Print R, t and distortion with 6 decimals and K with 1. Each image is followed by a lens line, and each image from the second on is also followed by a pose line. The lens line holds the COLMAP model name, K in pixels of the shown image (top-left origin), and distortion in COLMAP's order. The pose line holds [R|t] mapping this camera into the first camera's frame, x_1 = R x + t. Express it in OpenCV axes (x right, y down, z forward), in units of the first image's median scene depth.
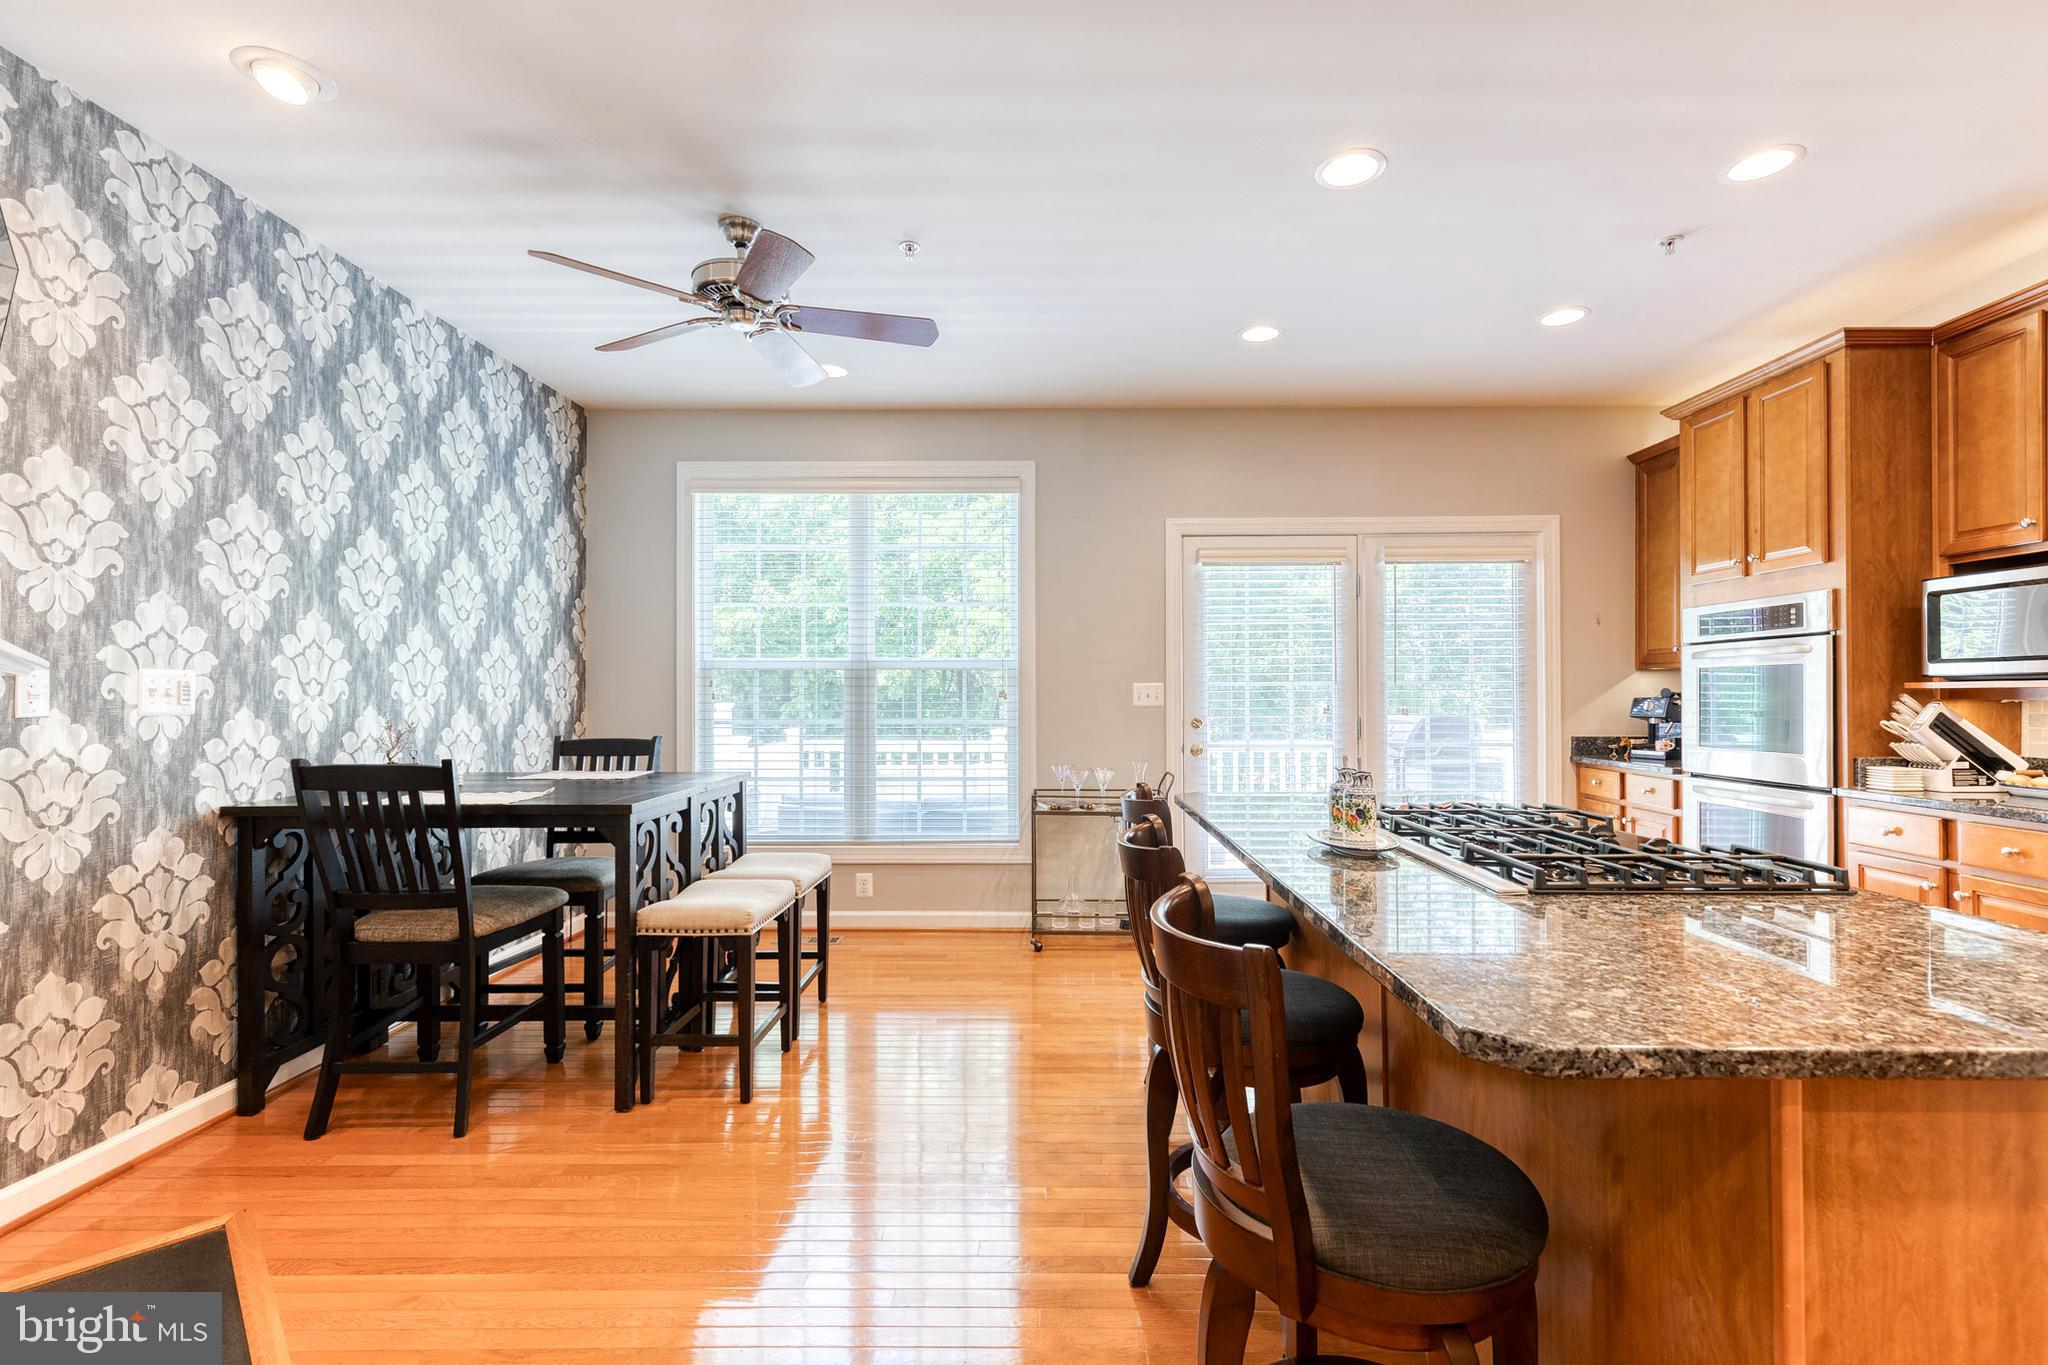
lens RADIAL K [[931.8, 0, 1048.9], [0, 931.8, 687.5], [0, 0, 1]] dist [0.013141, -0.002783]
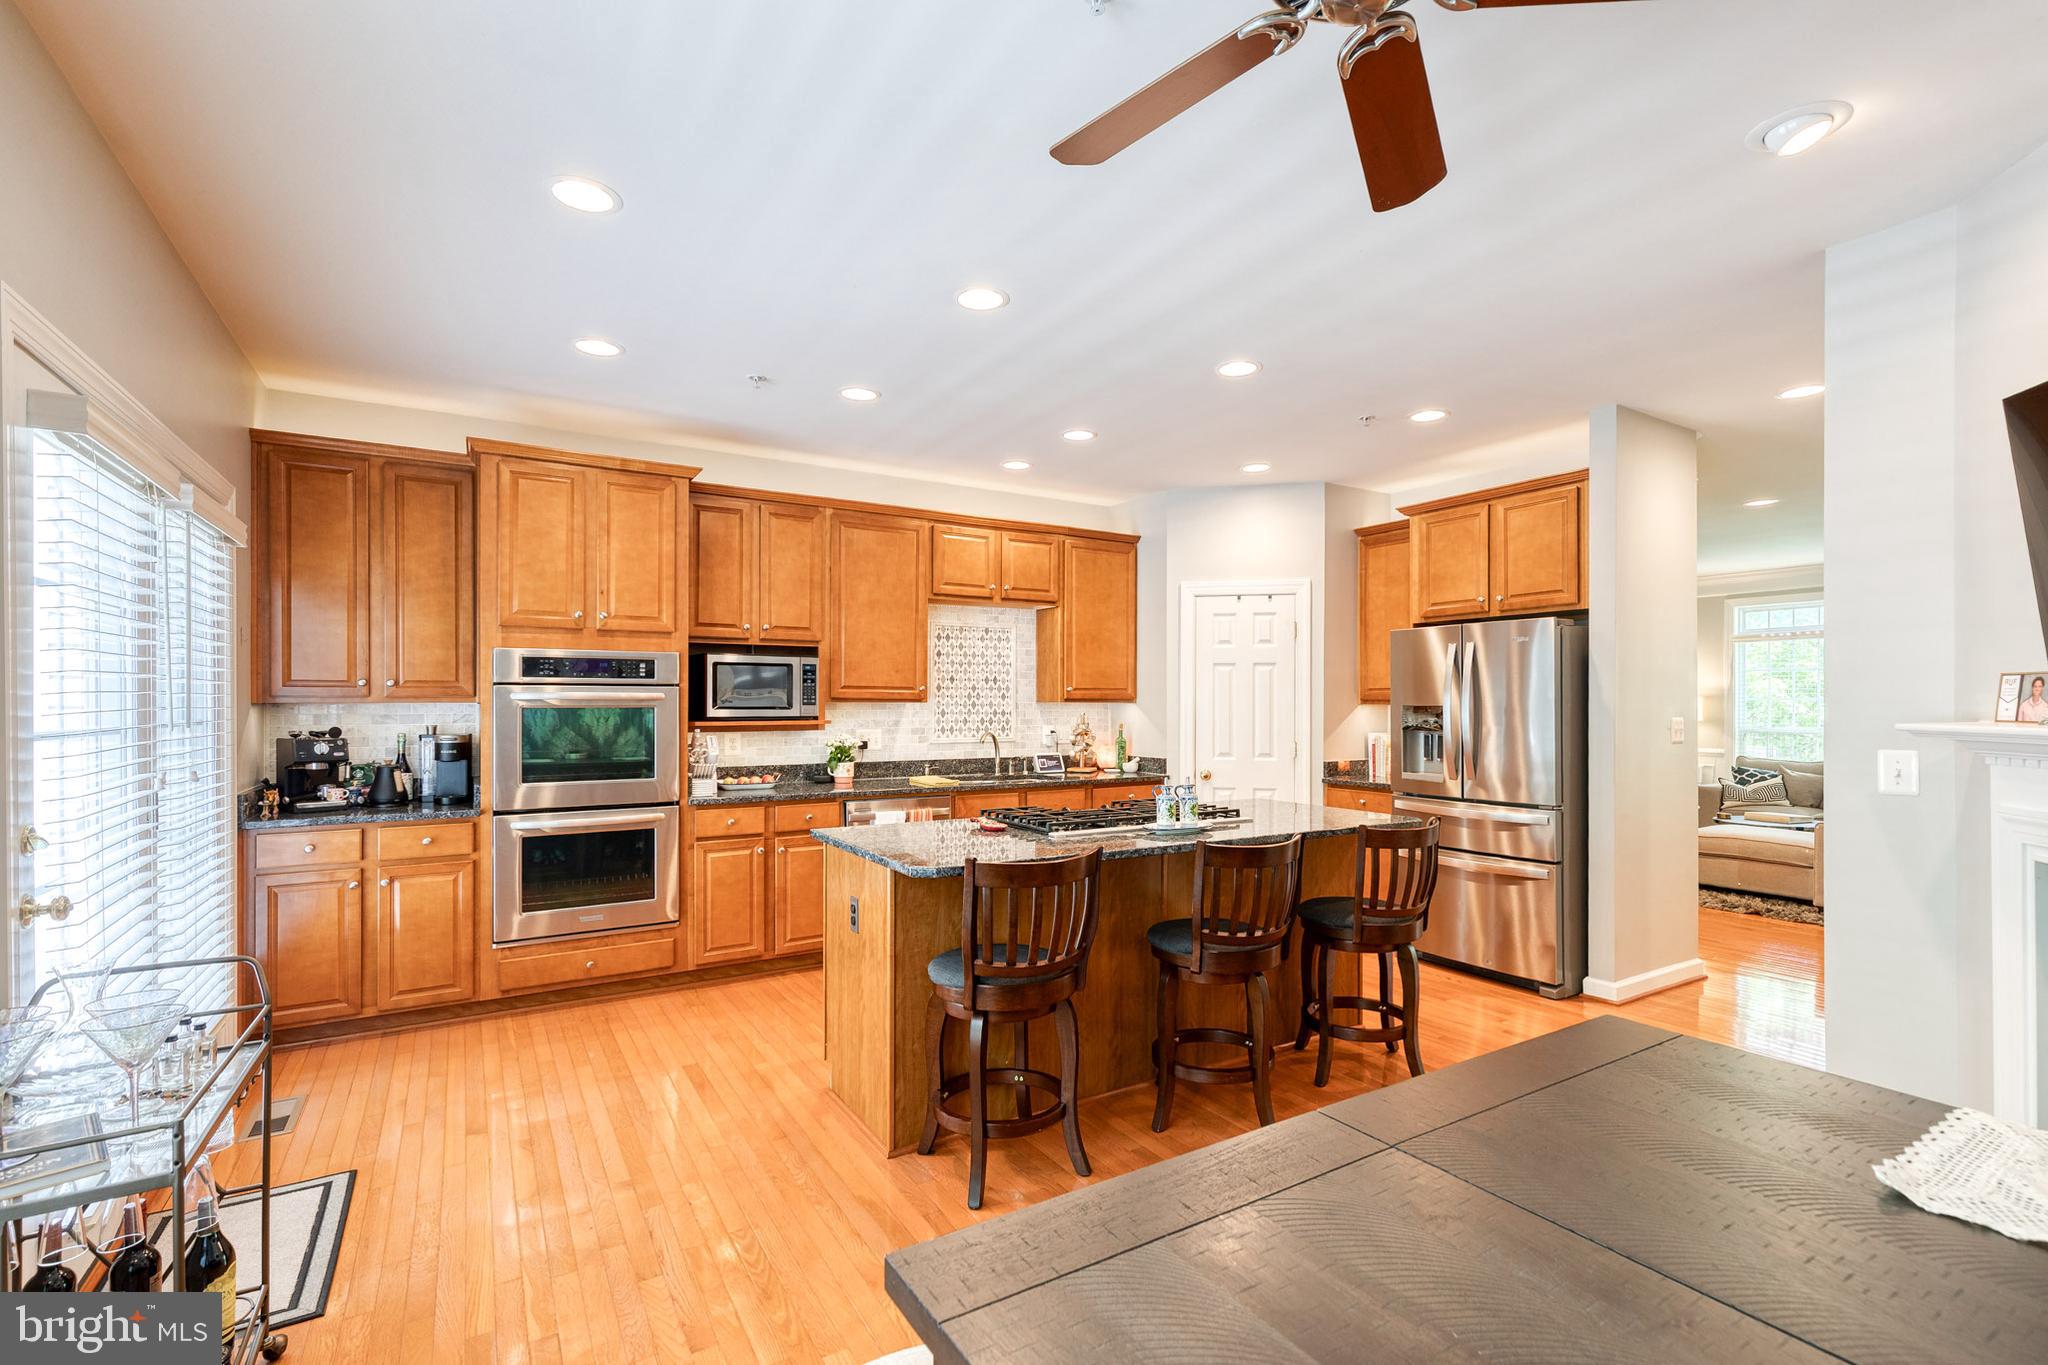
lens RADIAL K [[931.8, 0, 1068.1], [0, 931.8, 705.1], [0, 0, 1]] dist [0.013141, -0.002783]
pose [[-0.539659, 0.000177, 0.841884, -0.607770], [-0.006878, 0.999966, -0.004619, -0.027824], [-0.841856, -0.008283, -0.539639, 1.270083]]
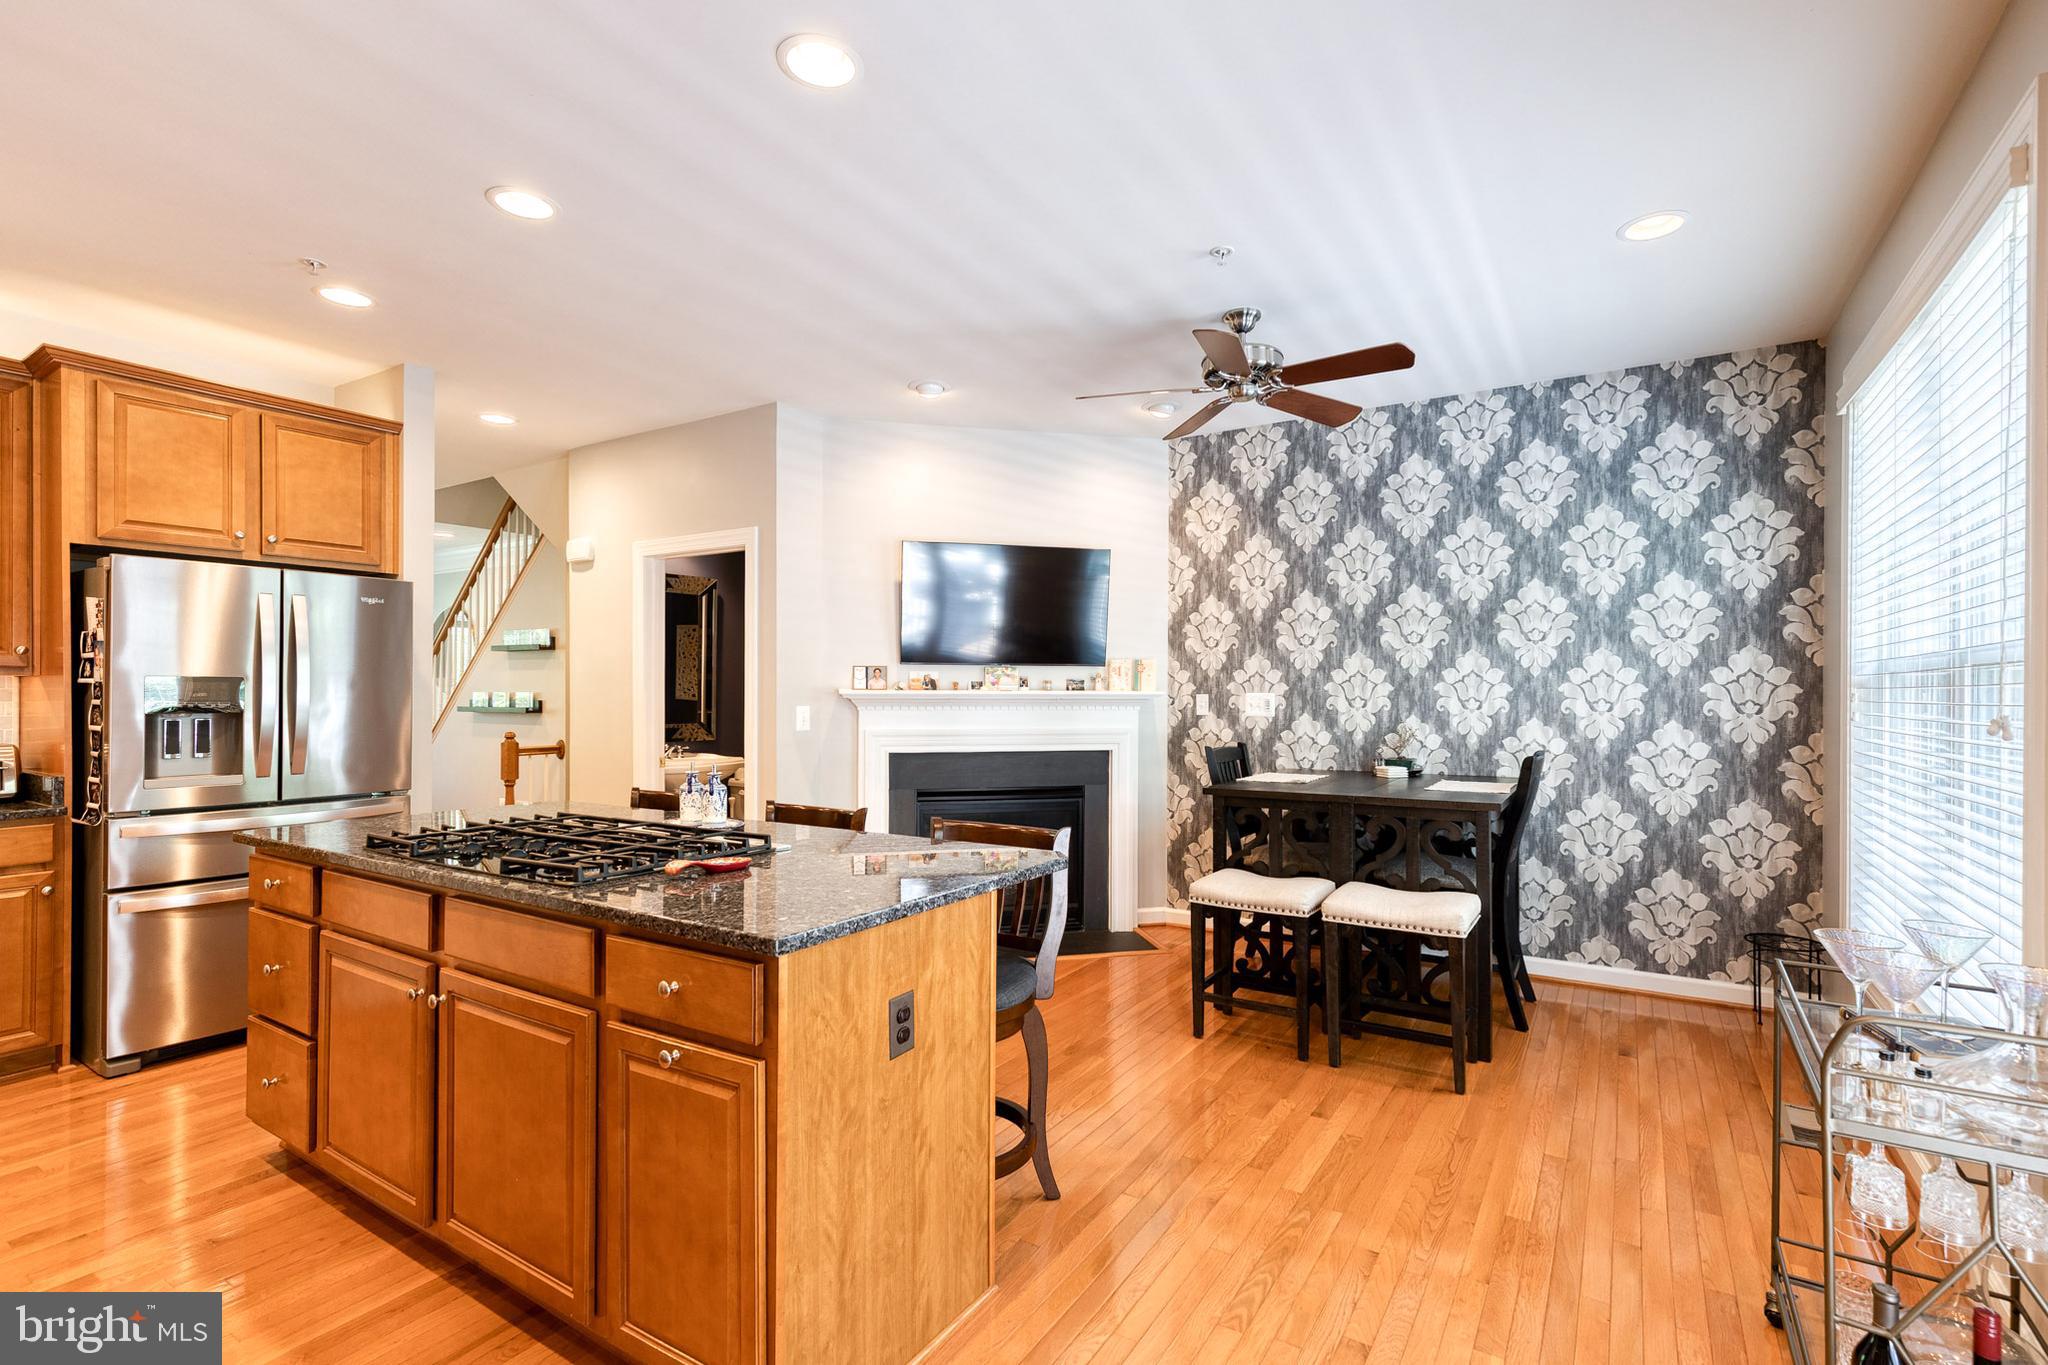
lens RADIAL K [[931.8, 0, 1044.8], [0, 931.8, 688.7], [0, 0, 1]] dist [0.013141, -0.002783]
pose [[-0.528459, -0.004950, -0.848944, 0.742733], [0.004863, 0.999949, -0.008857, -0.010606], [0.848945, -0.008809, -0.528408, 1.304124]]
